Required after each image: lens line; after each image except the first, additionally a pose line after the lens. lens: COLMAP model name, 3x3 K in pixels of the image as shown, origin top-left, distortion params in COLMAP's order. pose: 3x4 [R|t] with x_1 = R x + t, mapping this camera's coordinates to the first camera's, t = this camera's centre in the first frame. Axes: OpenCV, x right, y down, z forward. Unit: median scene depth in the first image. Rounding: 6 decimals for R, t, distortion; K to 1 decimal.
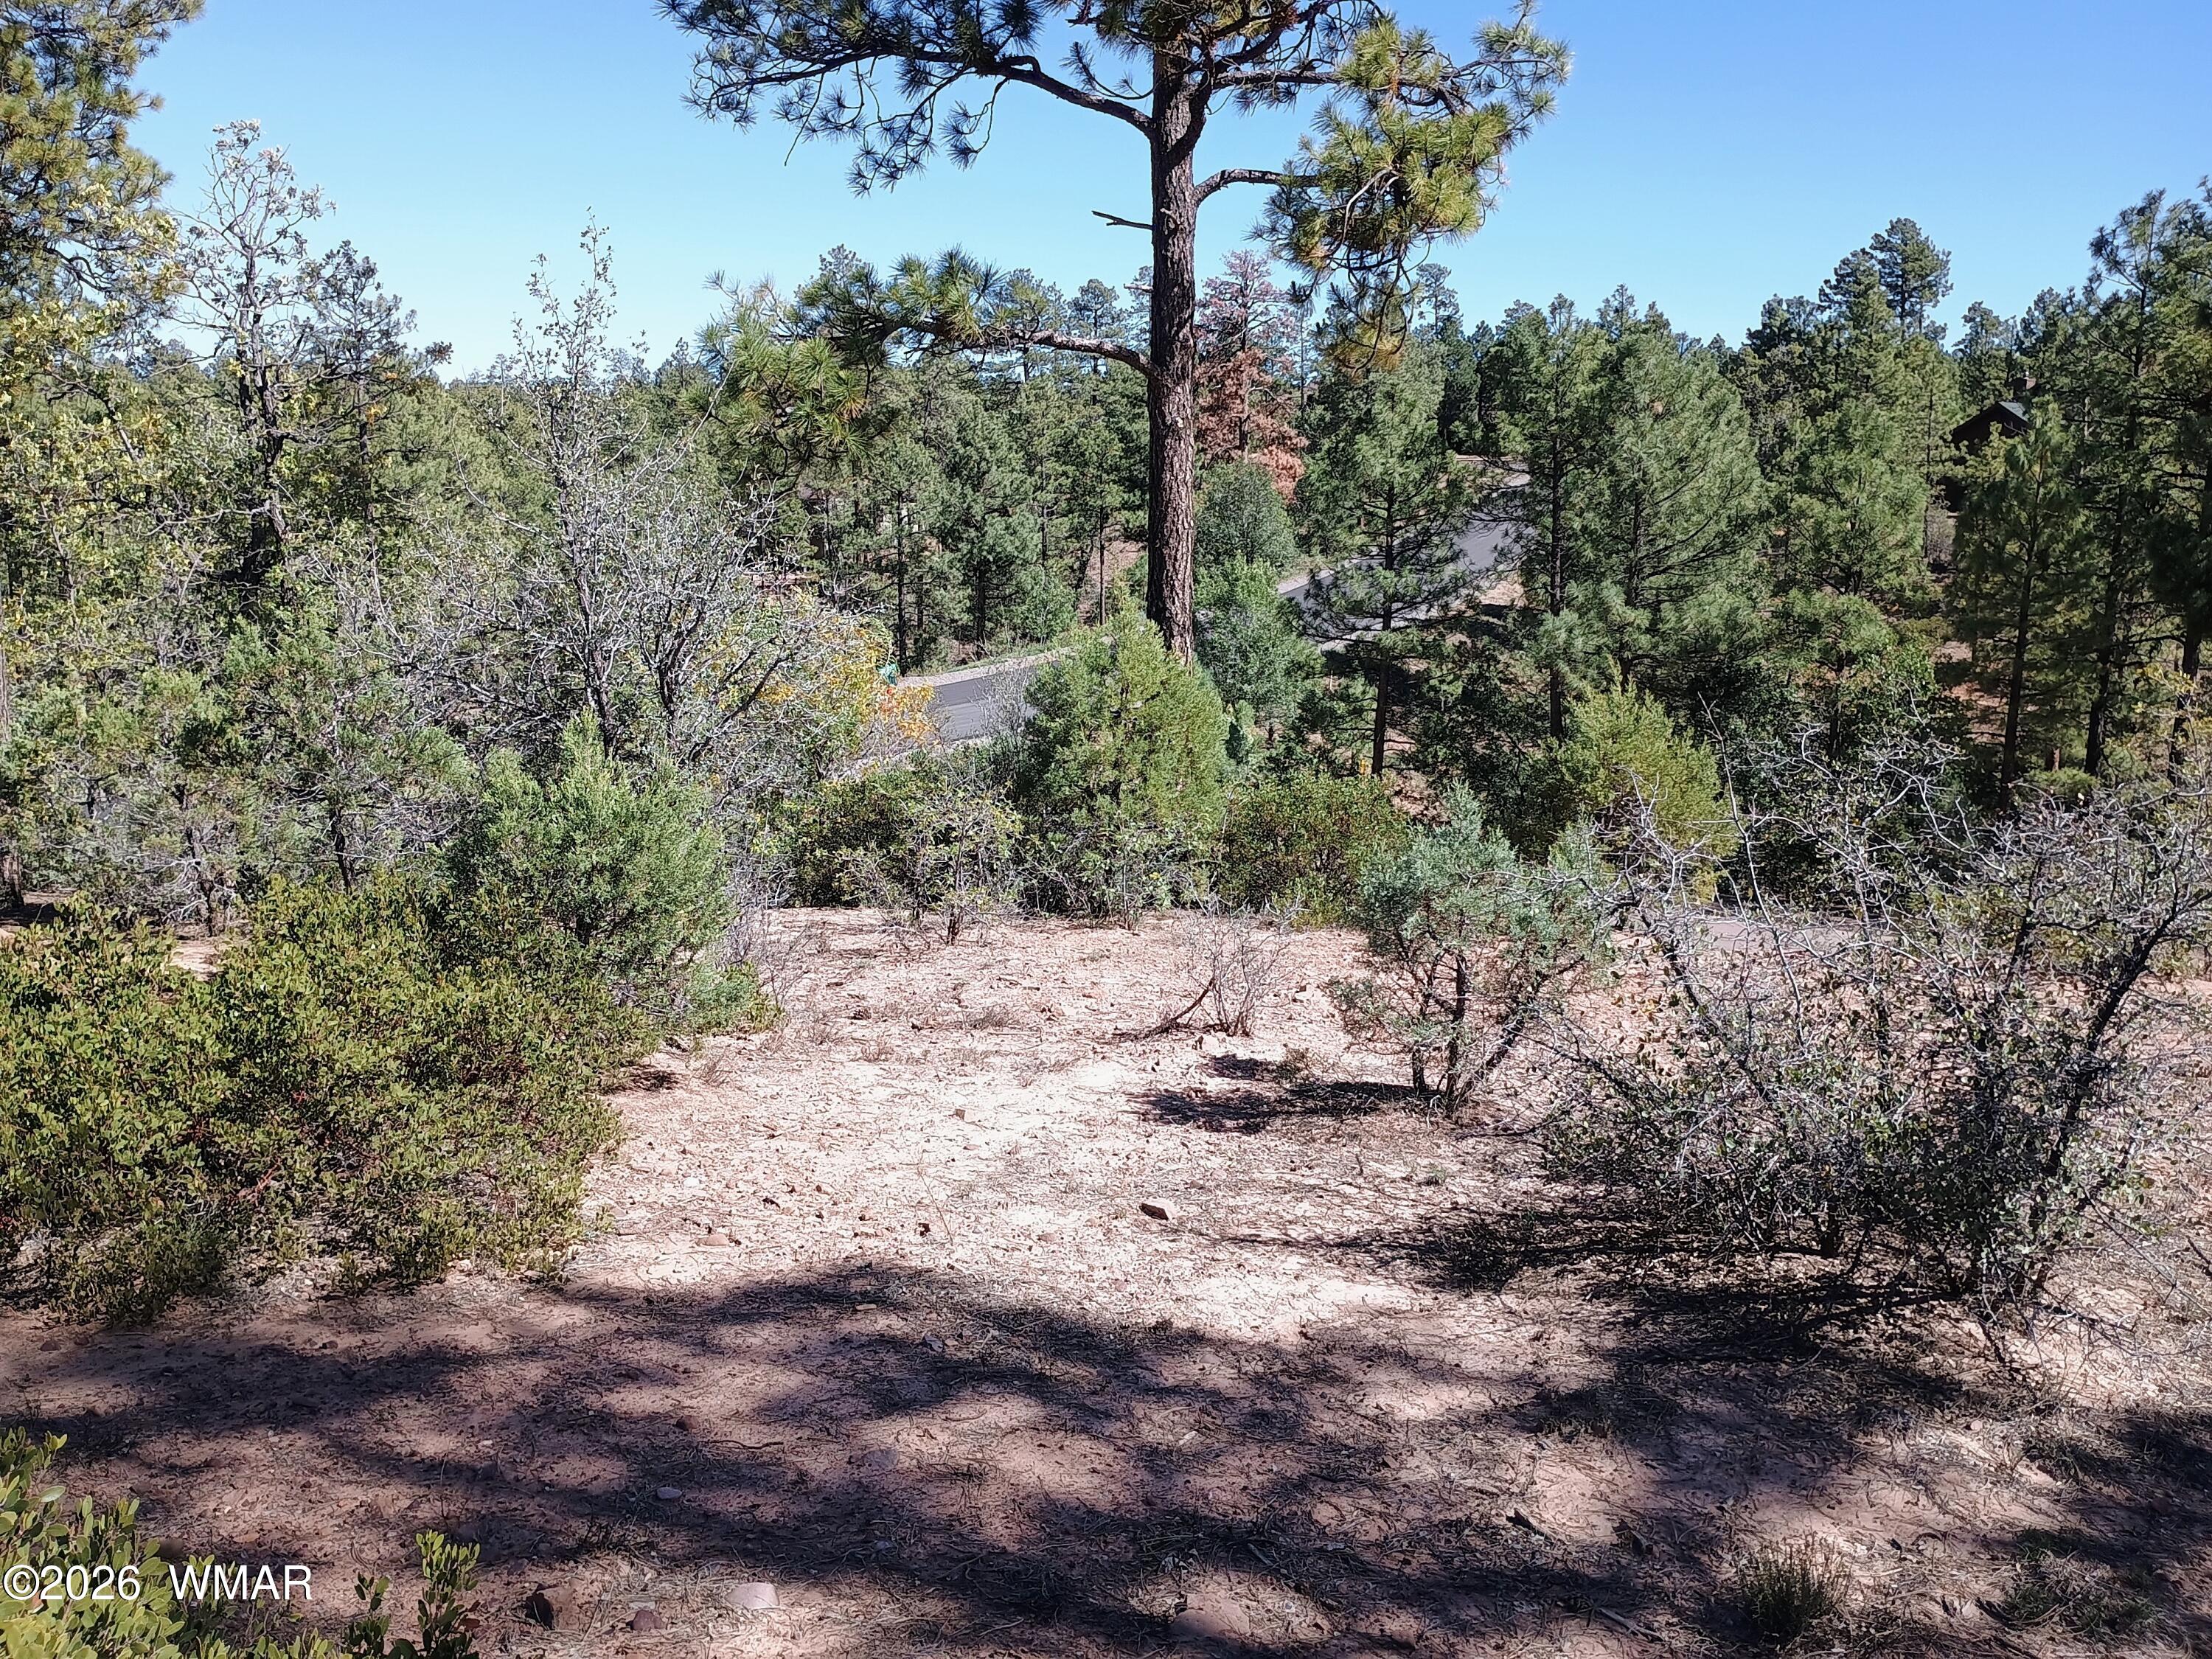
lens RADIAL K [[1967.1, 0, 1110.4], [0, 1967.1, 829.9], [0, 0, 1]] dist [0.062825, -0.078327]
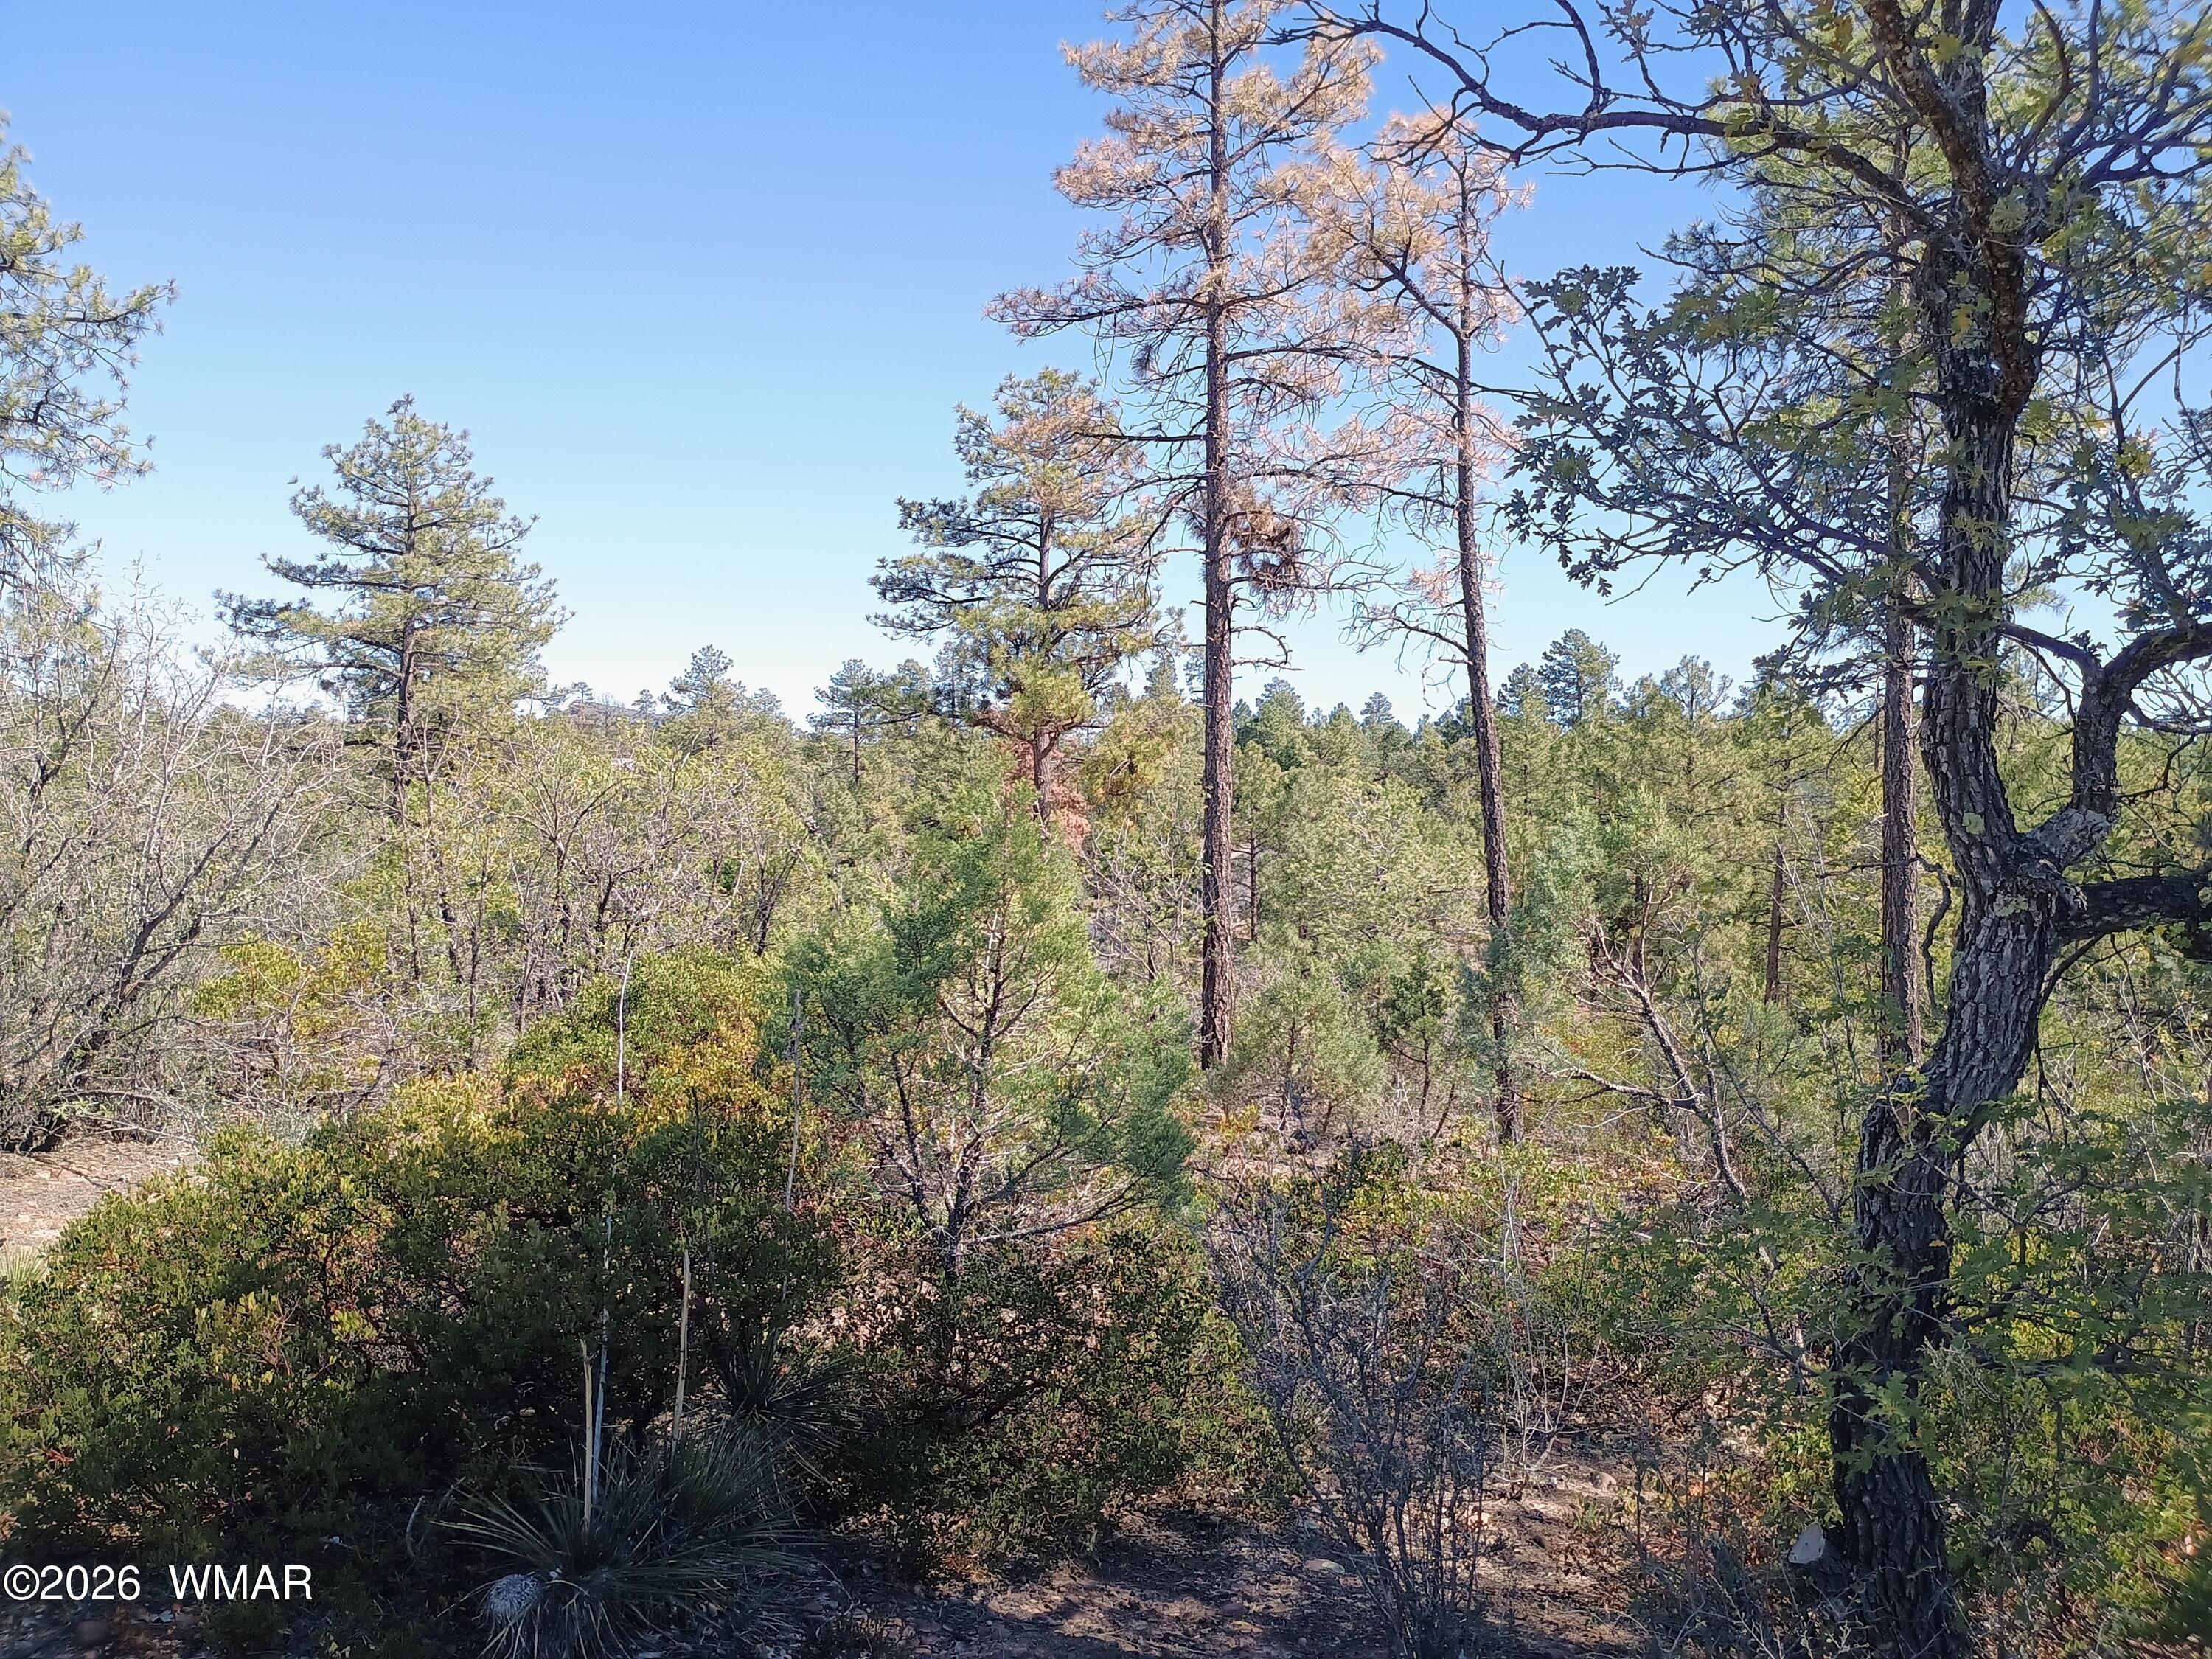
lens RADIAL K [[1967.1, 0, 1110.4], [0, 1967.1, 829.9], [0, 0, 1]] dist [0.062825, -0.078327]
pose [[0.994172, 0.010238, 0.107314, -0.034167], [0.008068, 0.985623, -0.168767, 0.040525], [-0.107499, 0.168649, 0.979797, -0.331387]]
